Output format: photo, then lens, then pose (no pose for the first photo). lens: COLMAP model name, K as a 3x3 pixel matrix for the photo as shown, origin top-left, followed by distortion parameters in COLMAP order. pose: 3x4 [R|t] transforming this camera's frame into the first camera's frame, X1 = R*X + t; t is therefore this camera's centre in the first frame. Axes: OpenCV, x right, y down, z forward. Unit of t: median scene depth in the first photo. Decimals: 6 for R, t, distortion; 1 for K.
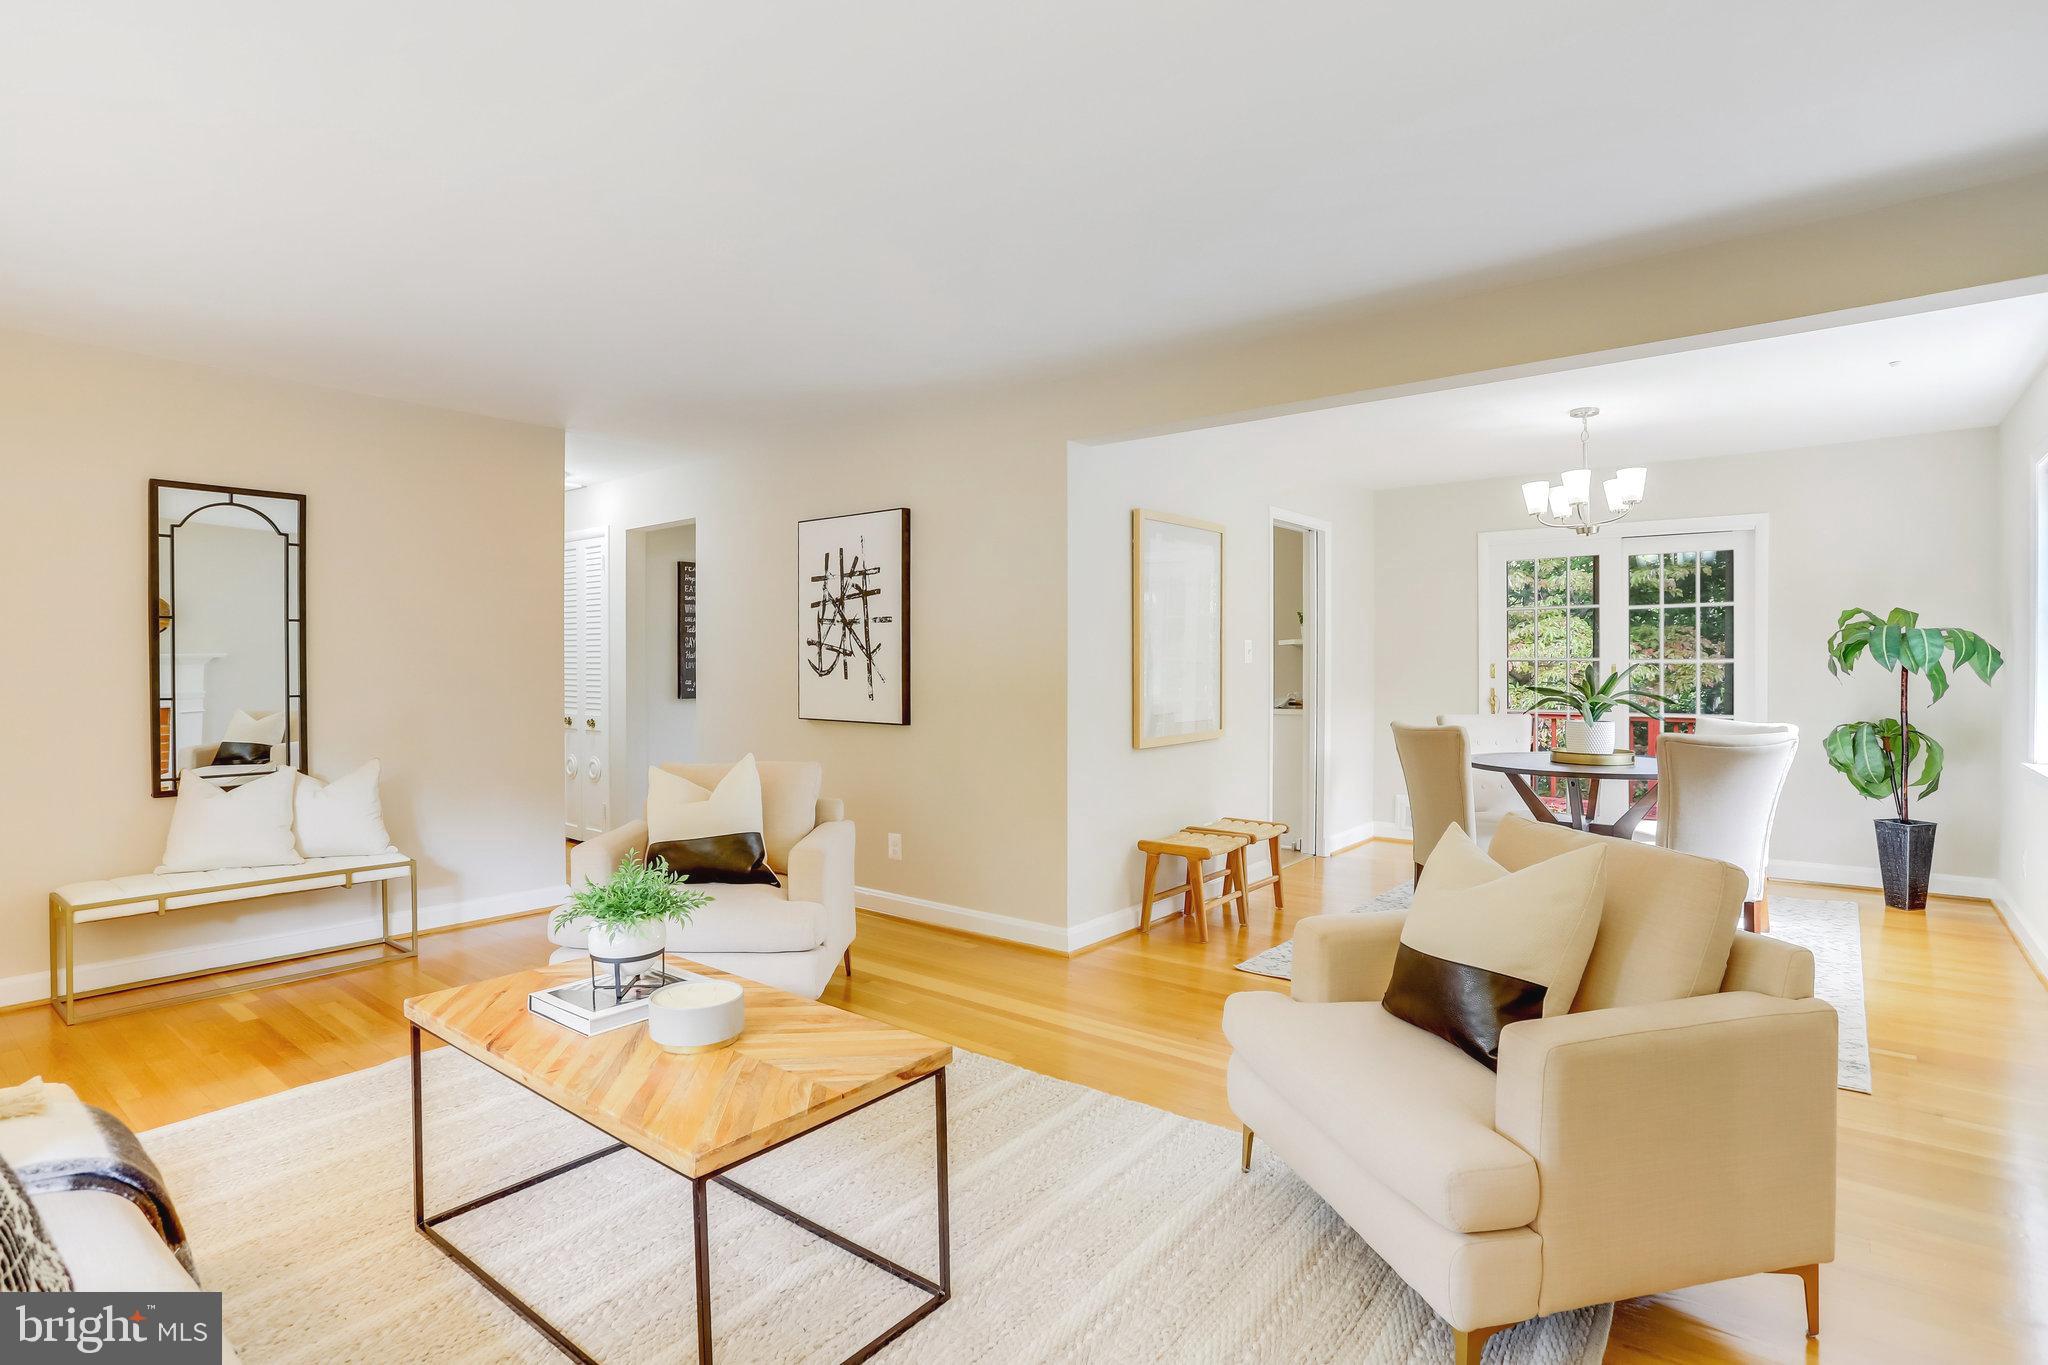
lens RADIAL K [[1014.4, 0, 1021.9], [0, 1014.4, 664.3], [0, 0, 1]] dist [-0.066230, 0.031748]
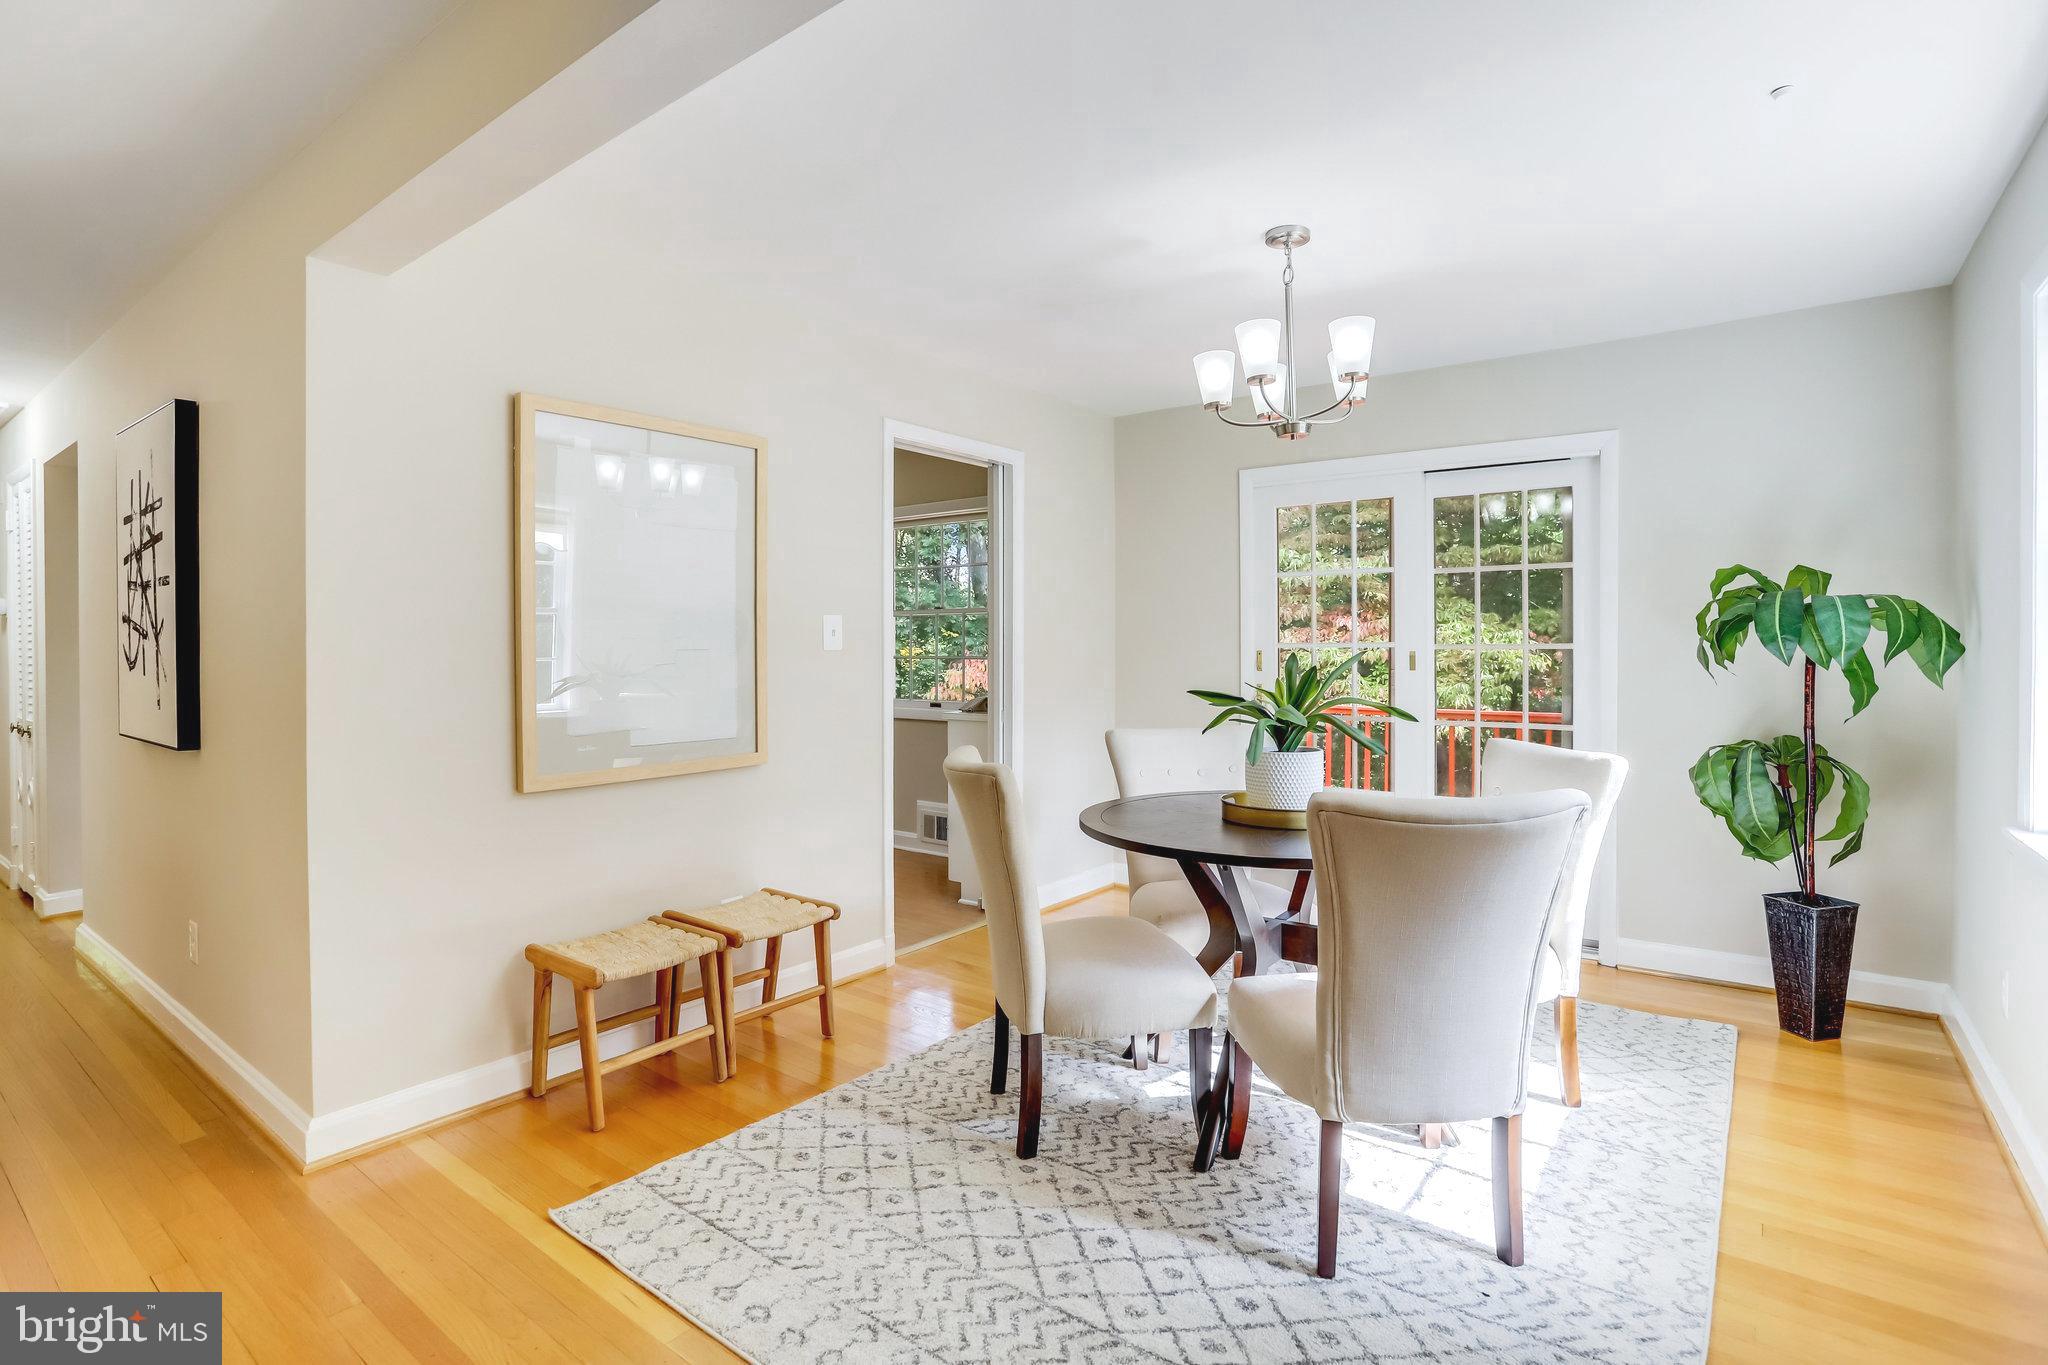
lens RADIAL K [[979.7, 0, 1022.1], [0, 979.7, 651.7], [0, 0, 1]] dist [-0.058218, 0.028640]
pose [[0.999667, 0.000500, 0.025783, 0.368522], [-0.000574, 0.999996, 0.002874, -0.002355], [-0.025782, -0.002887, 0.999663, 0.390336]]
